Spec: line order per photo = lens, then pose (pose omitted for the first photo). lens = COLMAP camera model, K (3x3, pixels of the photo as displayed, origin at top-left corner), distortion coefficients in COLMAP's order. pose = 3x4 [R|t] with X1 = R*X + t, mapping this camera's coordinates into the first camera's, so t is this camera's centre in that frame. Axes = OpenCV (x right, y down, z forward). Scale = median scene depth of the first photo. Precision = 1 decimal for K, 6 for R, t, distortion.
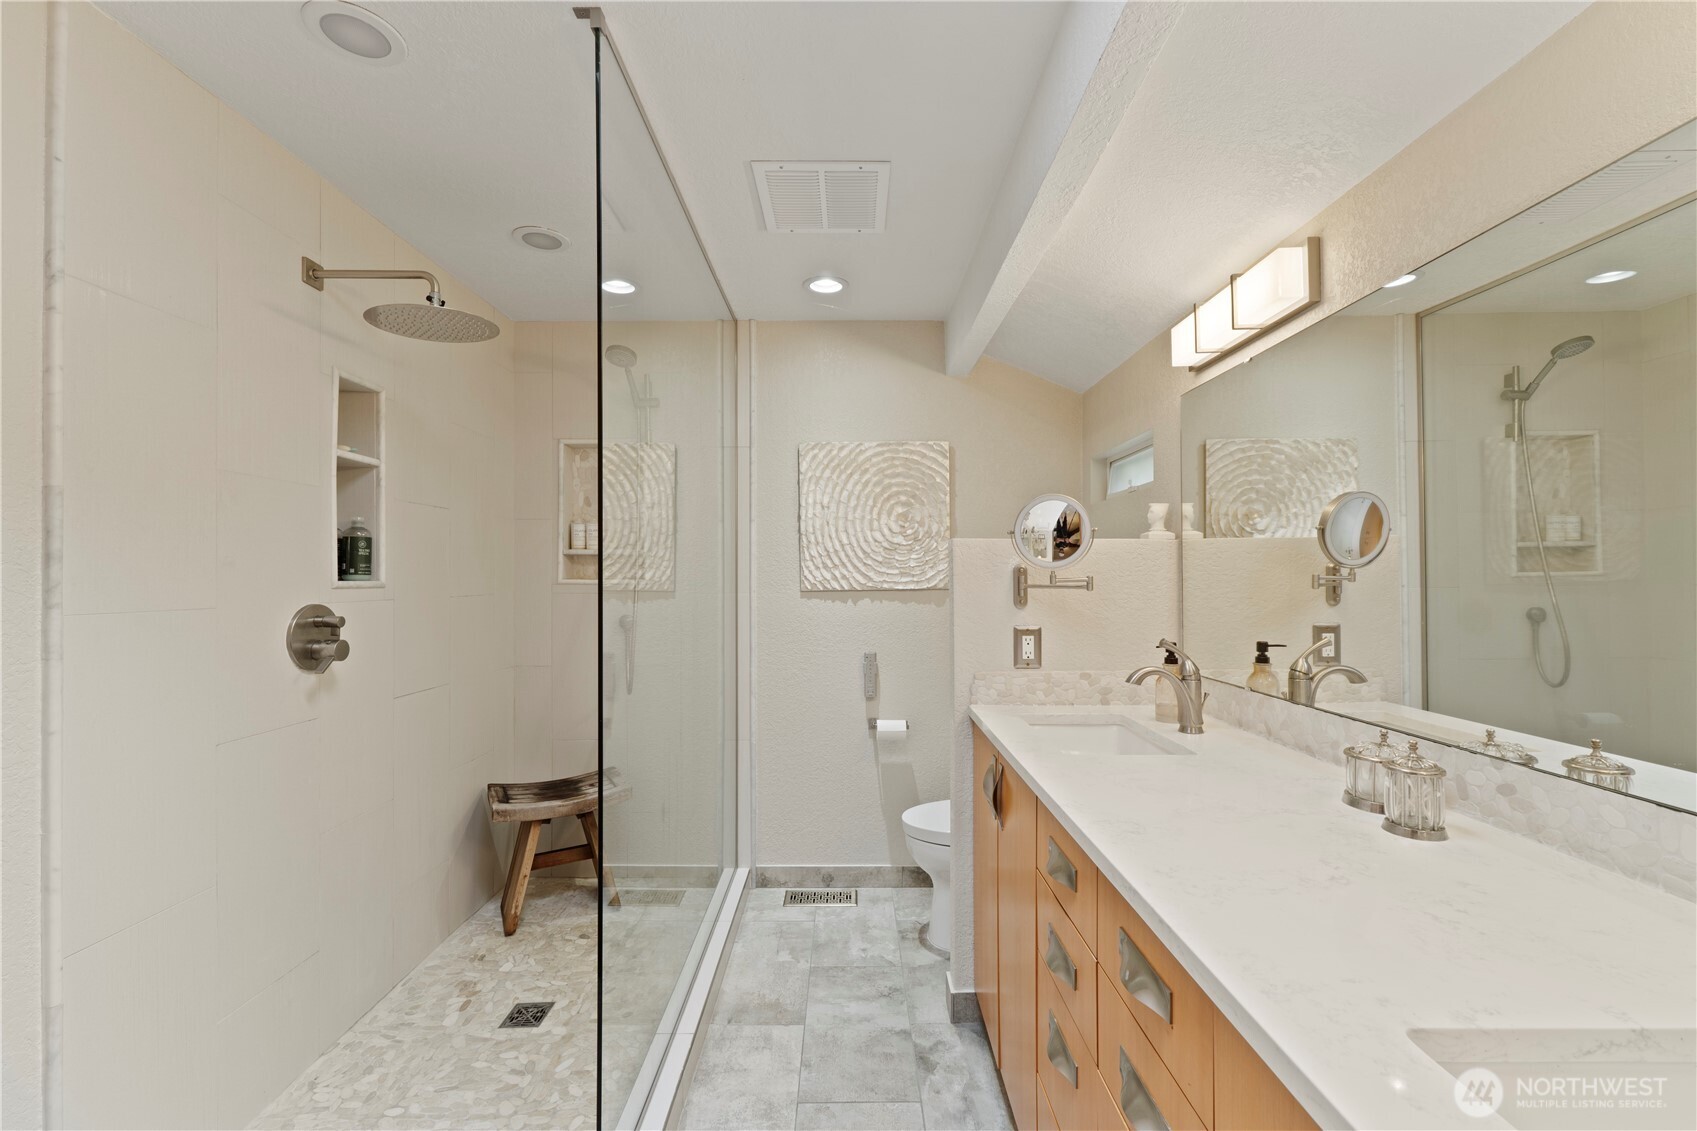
lens RADIAL K [[727.5, 0, 848.5], [0, 727.5, 565.5], [0, 0, 1]] dist [-0.000595, 0.000027]
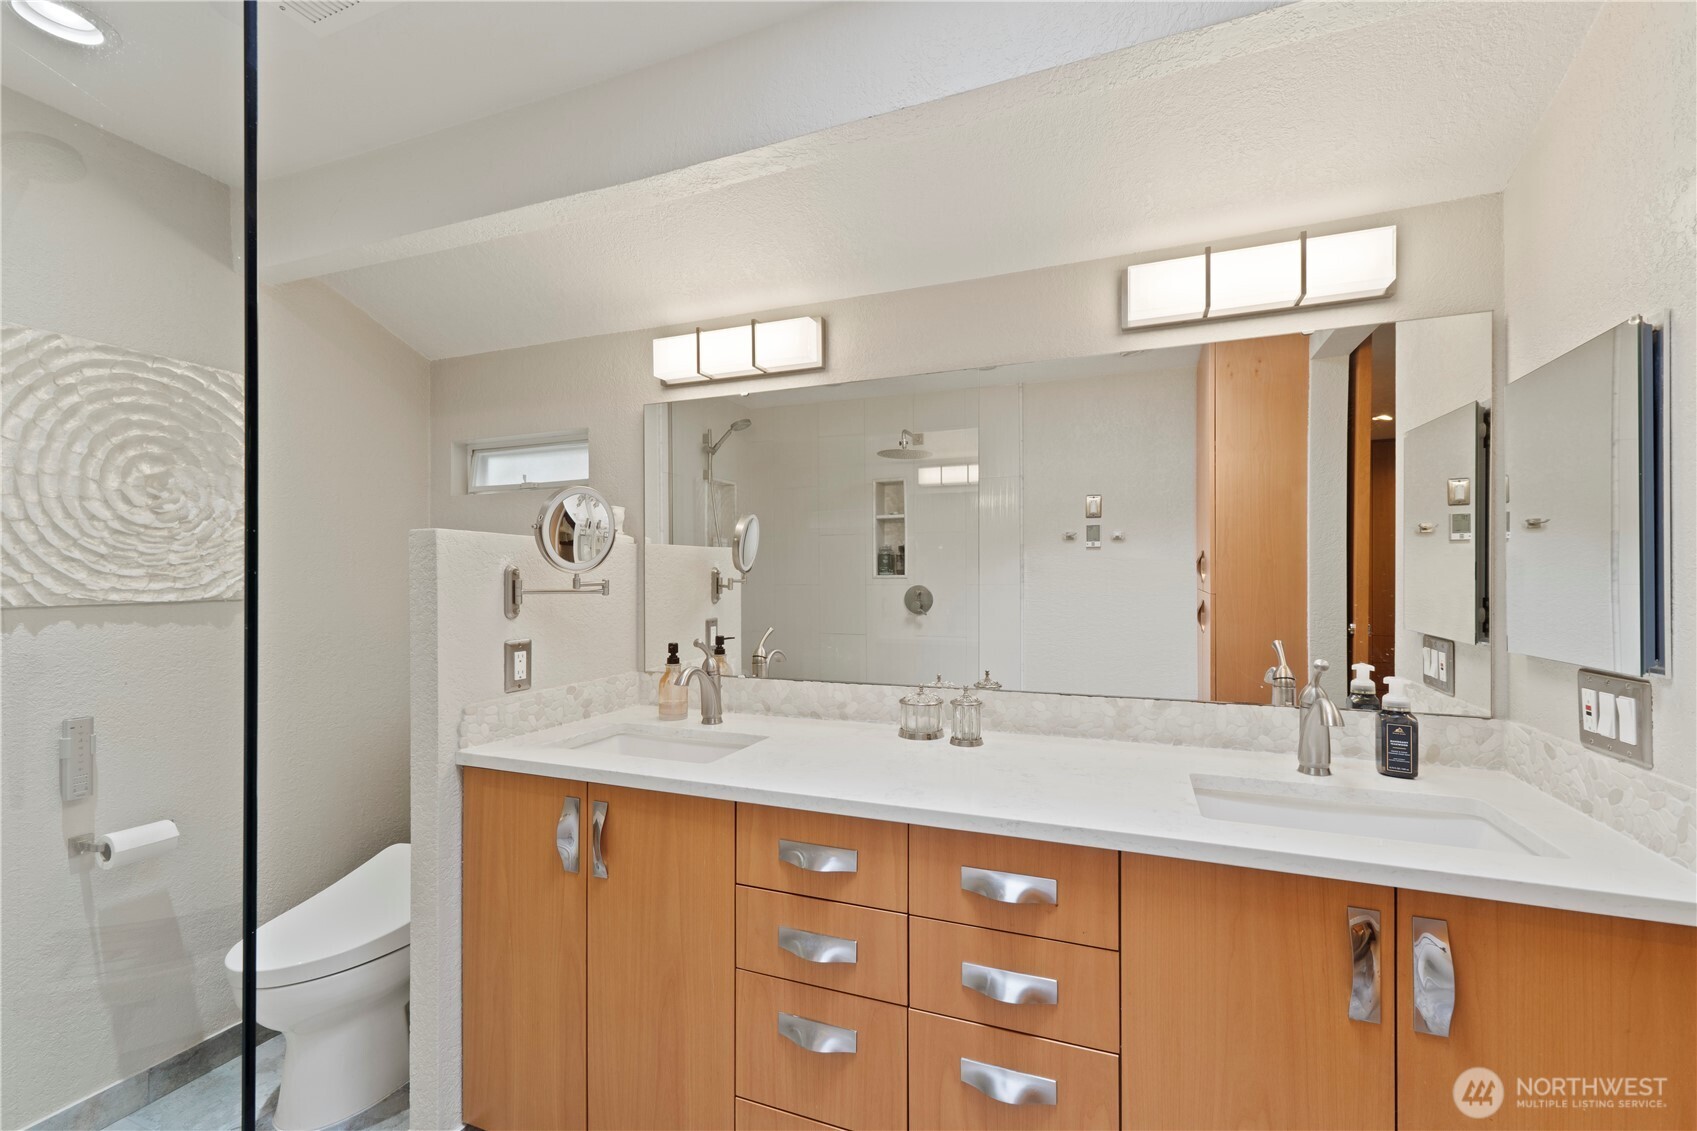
lens RADIAL K [[727.5, 0, 848.5], [0, 727.5, 565.5], [0, 0, 1]] dist [-0.000595, 0.000027]
pose [[0.349137, 0.017650, 0.936906, -0.287354], [-0.012013, 0.999825, -0.014359, 0.004416], [-0.936995, -0.006242, 0.349288, 0.258334]]
